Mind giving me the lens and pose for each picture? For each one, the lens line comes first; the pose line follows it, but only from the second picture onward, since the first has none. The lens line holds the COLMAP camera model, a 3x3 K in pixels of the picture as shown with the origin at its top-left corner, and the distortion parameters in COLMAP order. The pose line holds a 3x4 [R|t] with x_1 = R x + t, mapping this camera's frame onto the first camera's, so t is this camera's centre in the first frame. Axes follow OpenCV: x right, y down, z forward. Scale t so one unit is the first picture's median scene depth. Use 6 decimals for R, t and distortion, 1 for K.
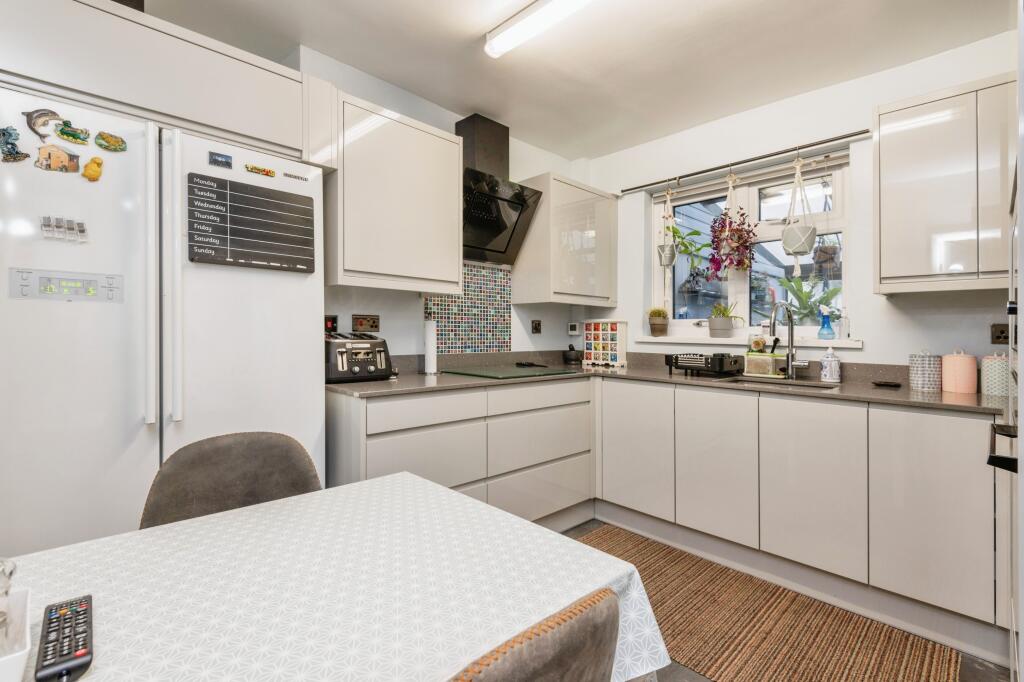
lens RADIAL K [[461.1, 0, 510.2], [0, 461.1, 332.1], [0, 0, 1]] dist [0.002286, -0.014704]
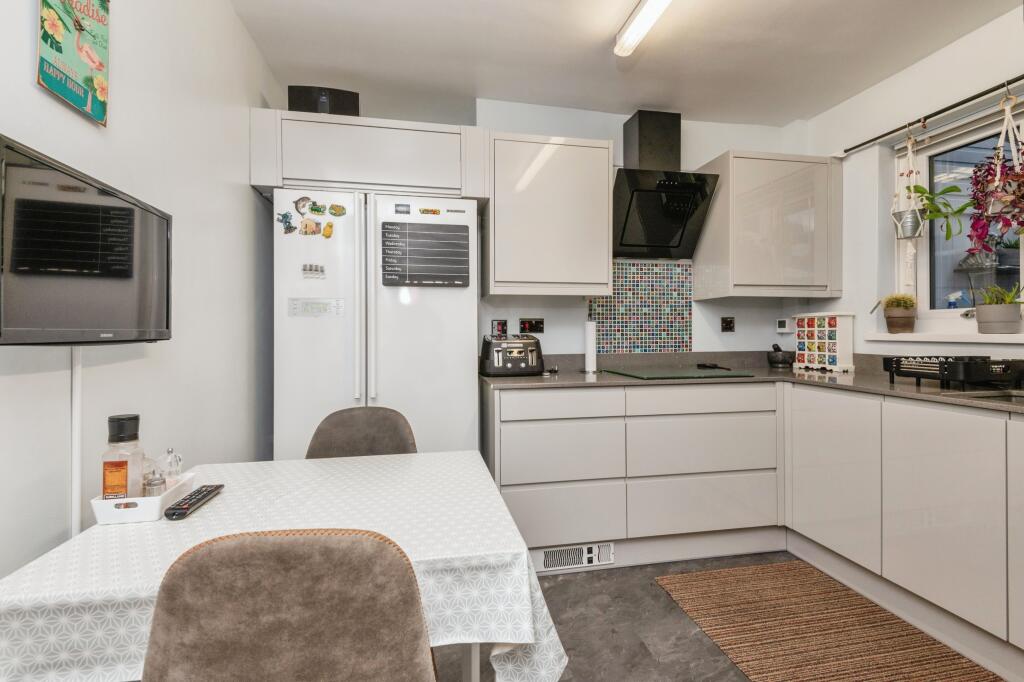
lens RADIAL K [[461.1, 0, 510.2], [0, 461.1, 332.1], [0, 0, 1]] dist [0.002286, -0.014704]
pose [[0.833143, -0.016263, -0.552819, 0.234495], [0.016175, 0.999856, -0.005038, 0.001338], [0.552821, -0.004745, 0.833286, 0.023884]]
